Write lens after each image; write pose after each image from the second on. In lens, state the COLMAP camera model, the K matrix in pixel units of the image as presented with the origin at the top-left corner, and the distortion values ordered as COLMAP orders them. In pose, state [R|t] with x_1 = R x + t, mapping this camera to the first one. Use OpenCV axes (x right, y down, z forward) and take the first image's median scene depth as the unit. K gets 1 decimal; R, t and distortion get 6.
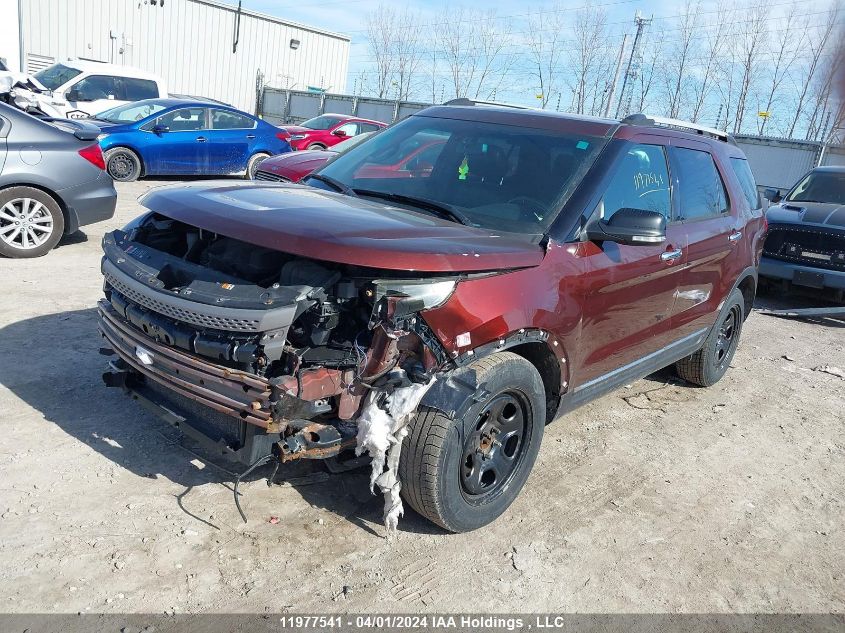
lens RADIAL K [[723.9, 0, 423.9], [0, 723.9, 315.7], [0, 0, 1]] dist [0.031852, -0.041262]
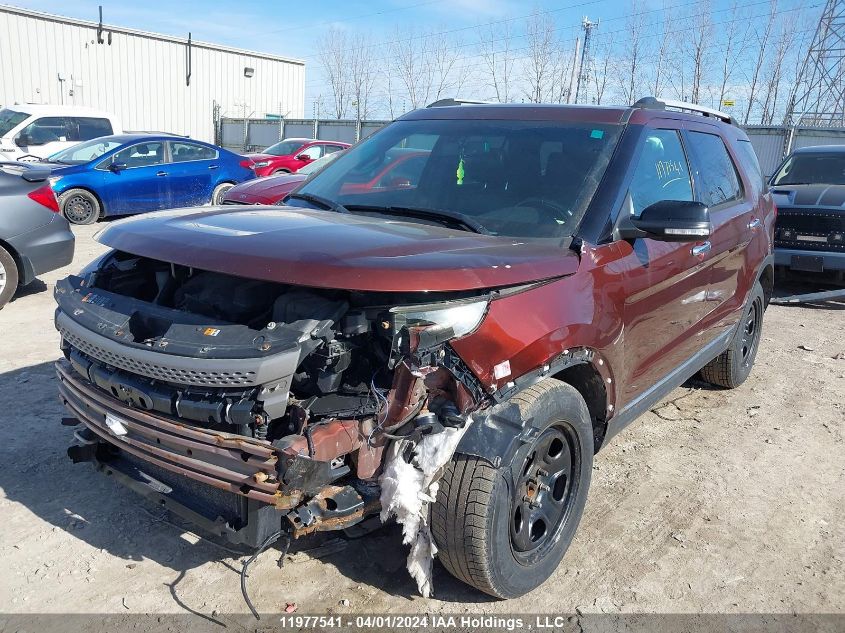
lens RADIAL K [[723.9, 0, 417.8], [0, 723.9, 312.6], [0, 0, 1]] dist [0.031852, -0.041262]
pose [[0.995548, -0.089854, 0.028467, -0.044185], [0.090633, 0.995507, -0.027395, -0.013810], [-0.025877, 0.029853, 0.999219, 0.128944]]
